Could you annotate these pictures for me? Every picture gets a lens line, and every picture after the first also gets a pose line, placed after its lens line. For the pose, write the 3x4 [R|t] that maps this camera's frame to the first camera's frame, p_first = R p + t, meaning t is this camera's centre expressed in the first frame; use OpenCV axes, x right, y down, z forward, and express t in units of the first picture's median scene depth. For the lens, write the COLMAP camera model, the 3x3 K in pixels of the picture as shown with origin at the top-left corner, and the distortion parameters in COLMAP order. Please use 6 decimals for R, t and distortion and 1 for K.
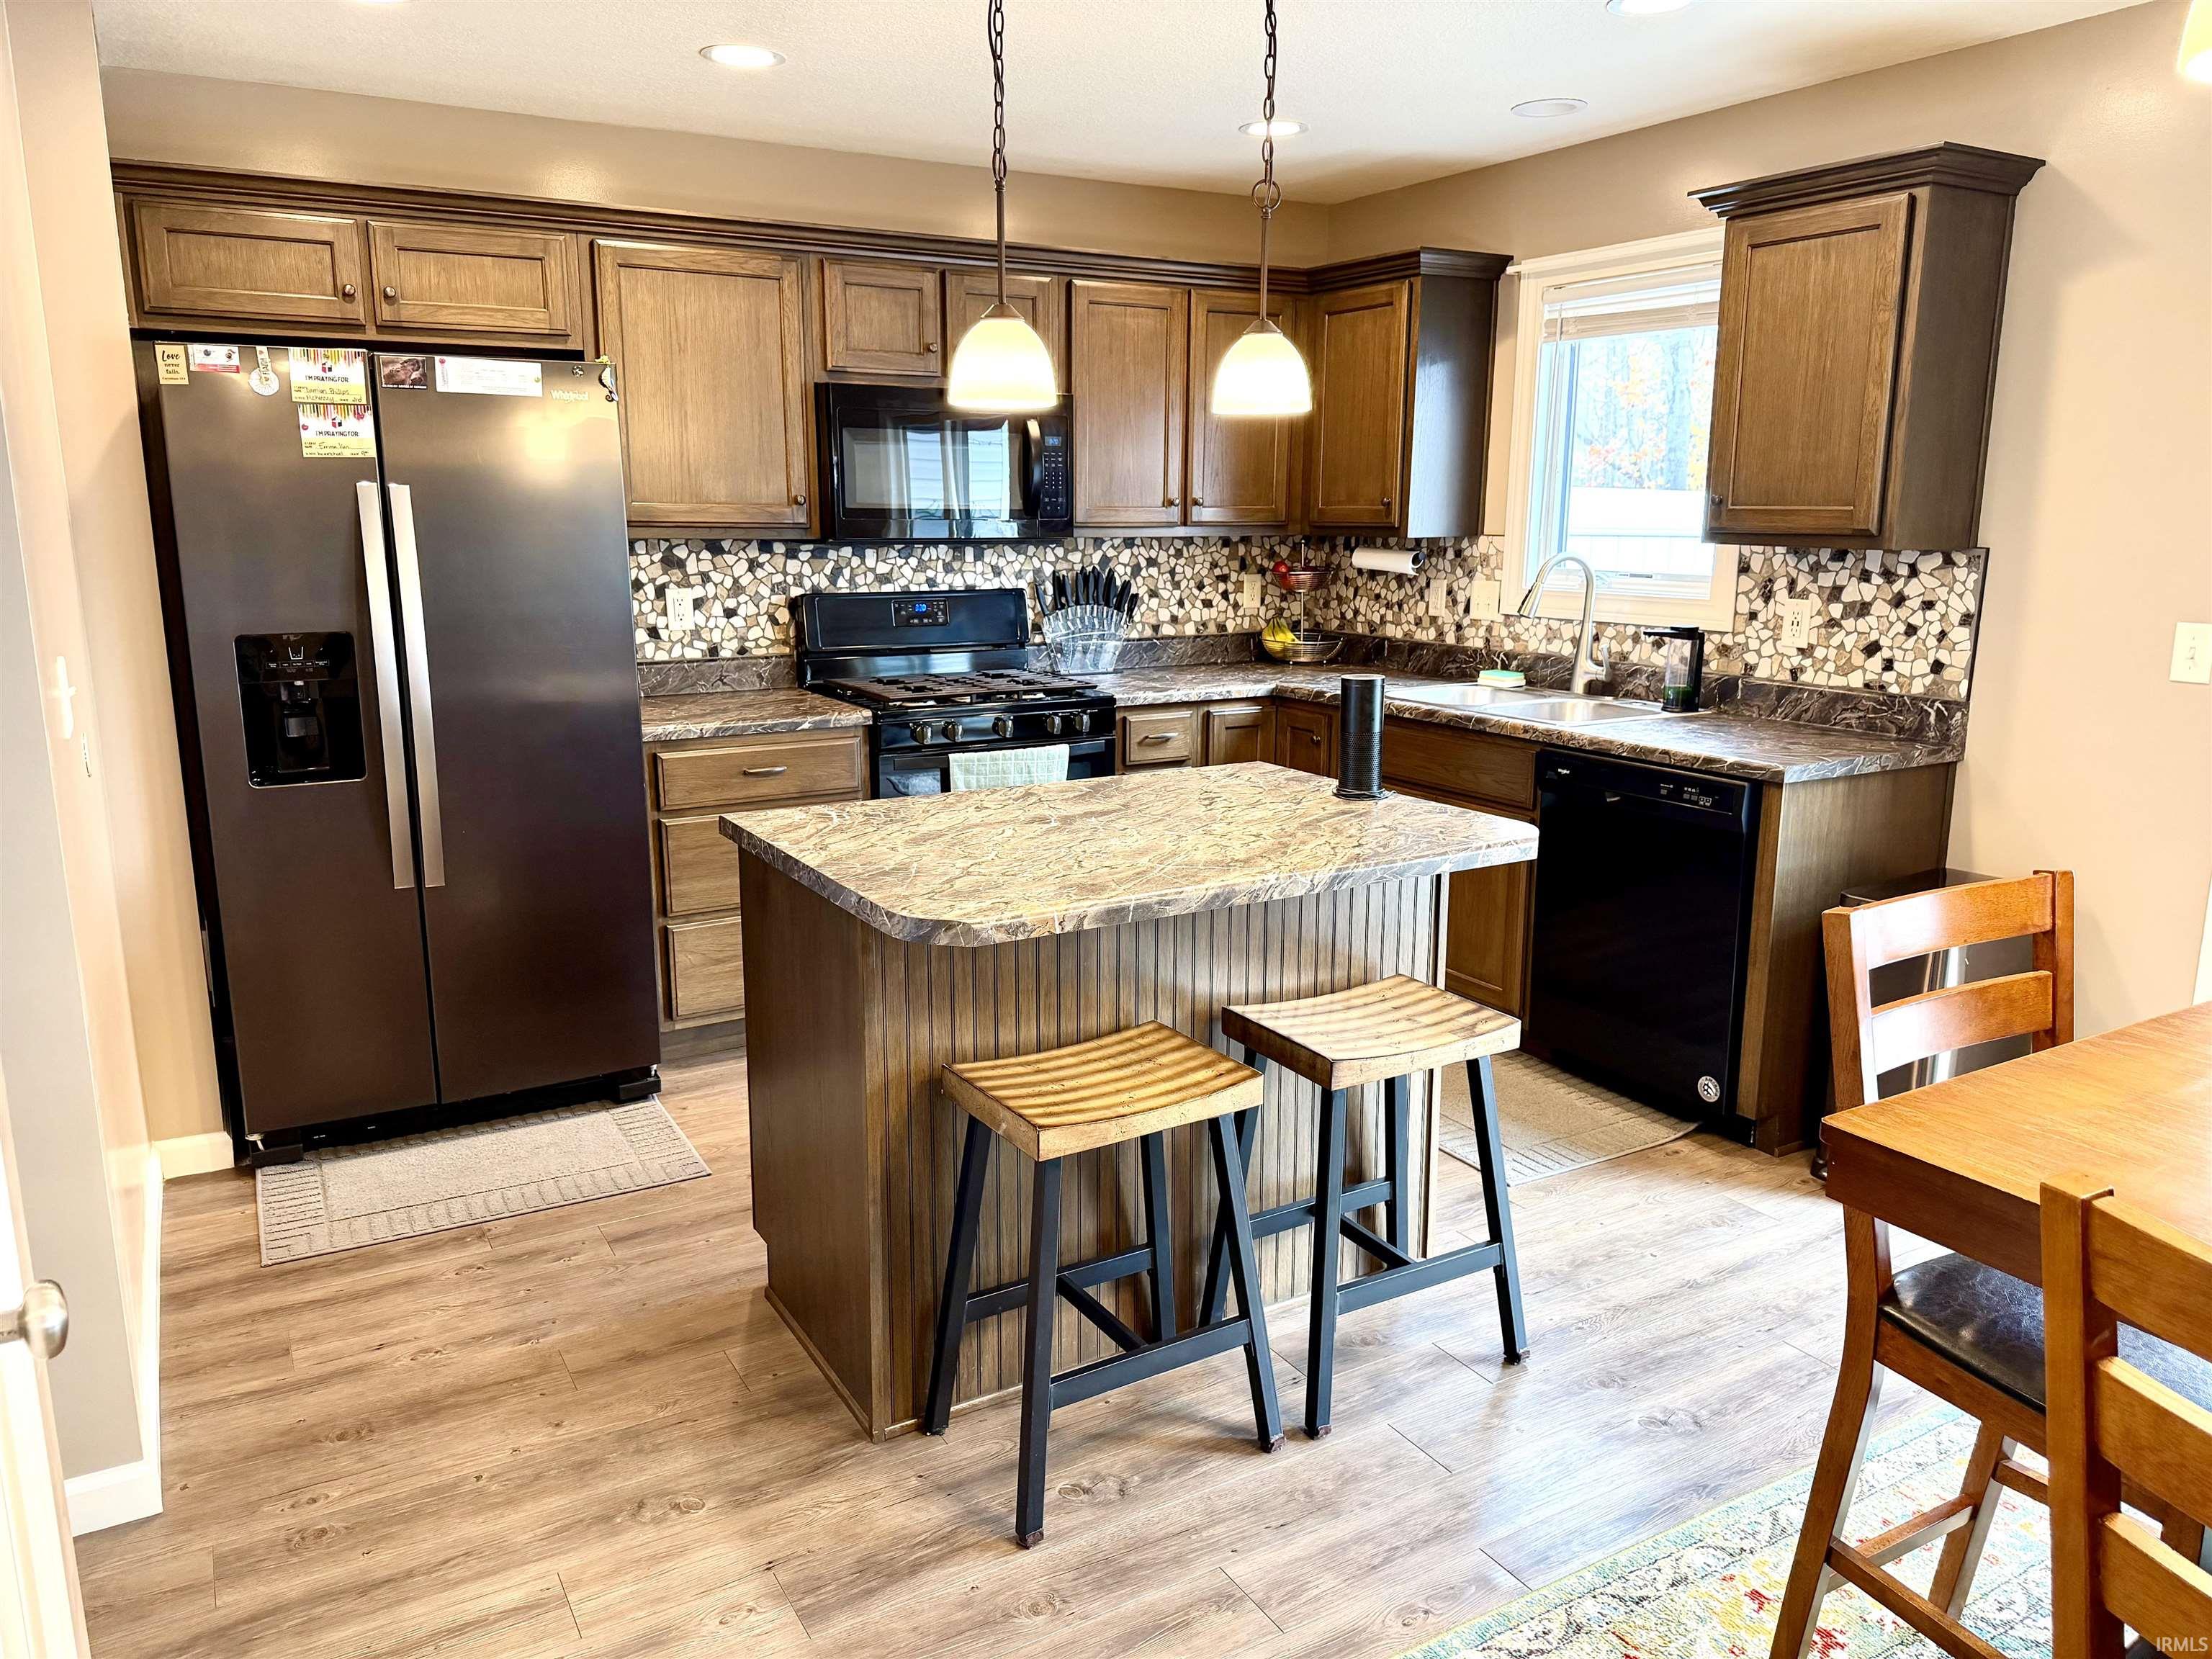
lens RADIAL K [[1586.0, 0, 1106.0], [0, 1586.0, 829.5], [0, 0, 1]] dist [-0.003716, -0.002166]
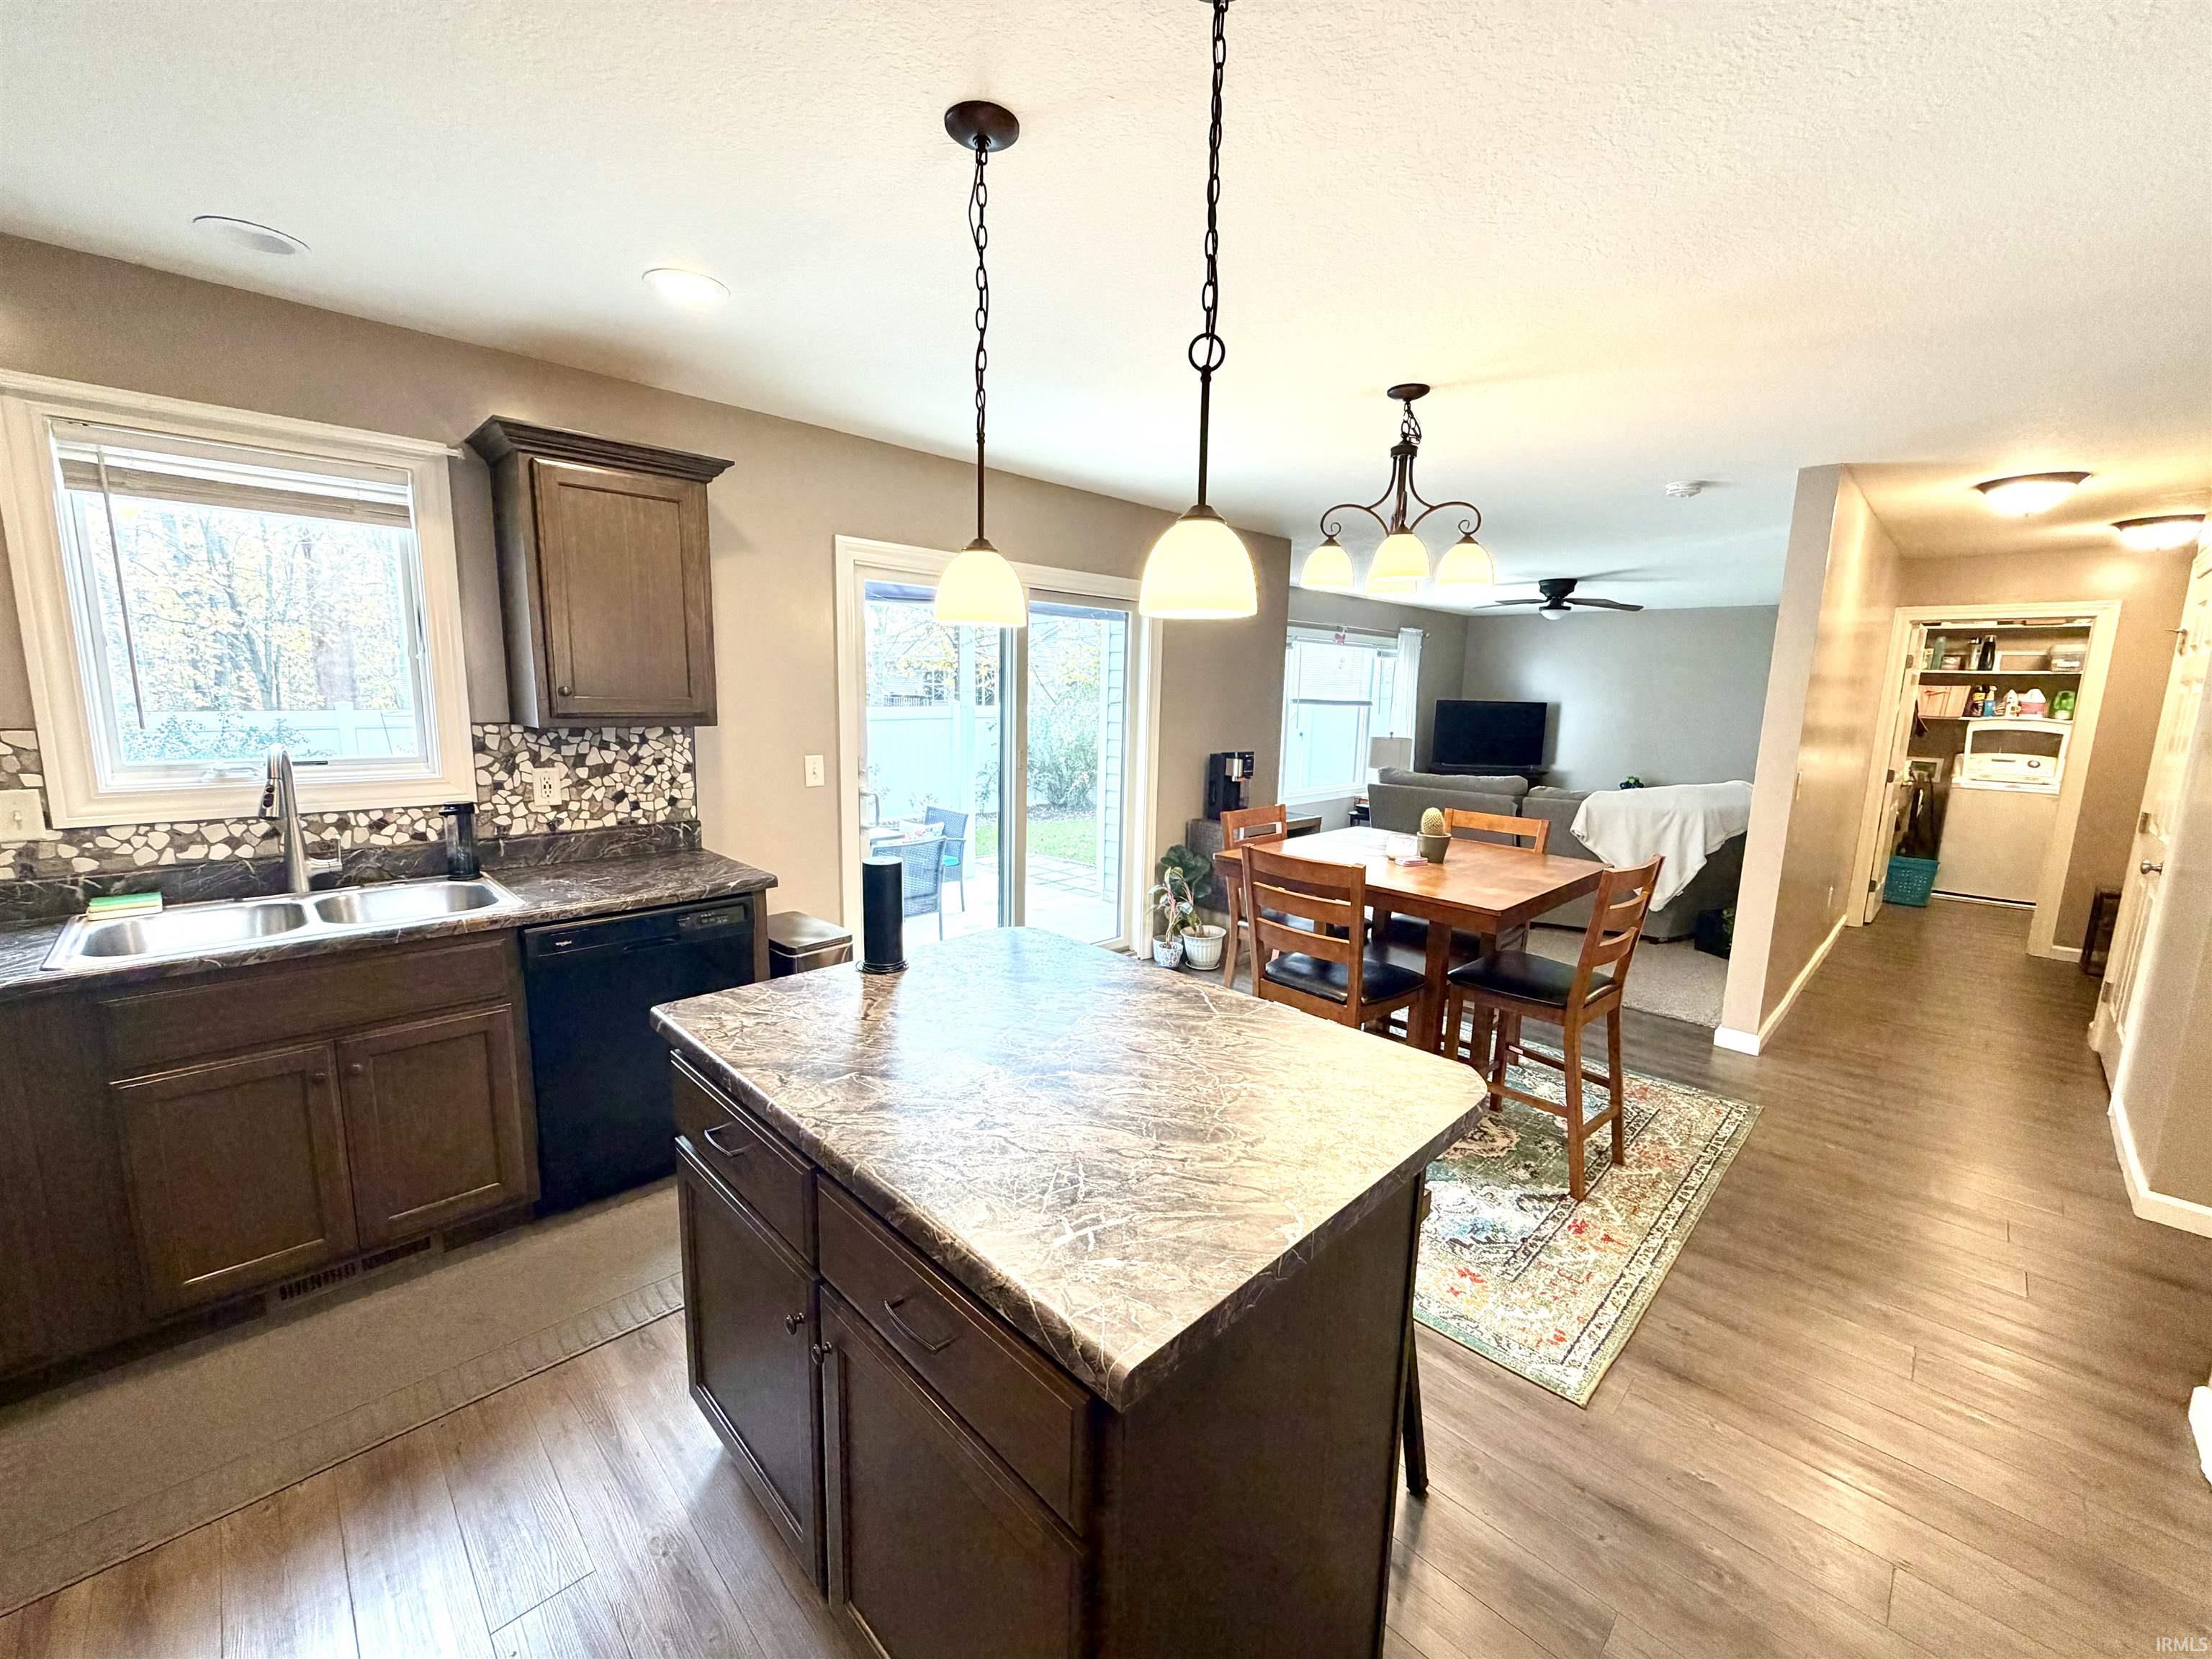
lens RADIAL K [[878.7, 0, 1098.8], [0, 878.7, 829.7], [0, 0, 1]] dist [0.000813, 0.000234]
pose [[-0.245187, -0.161074, 0.956001, -0.352682], [0.178105, 0.961834, 0.207735, -0.167578], [-0.952975, 0.221203, -0.207141, 0.748884]]
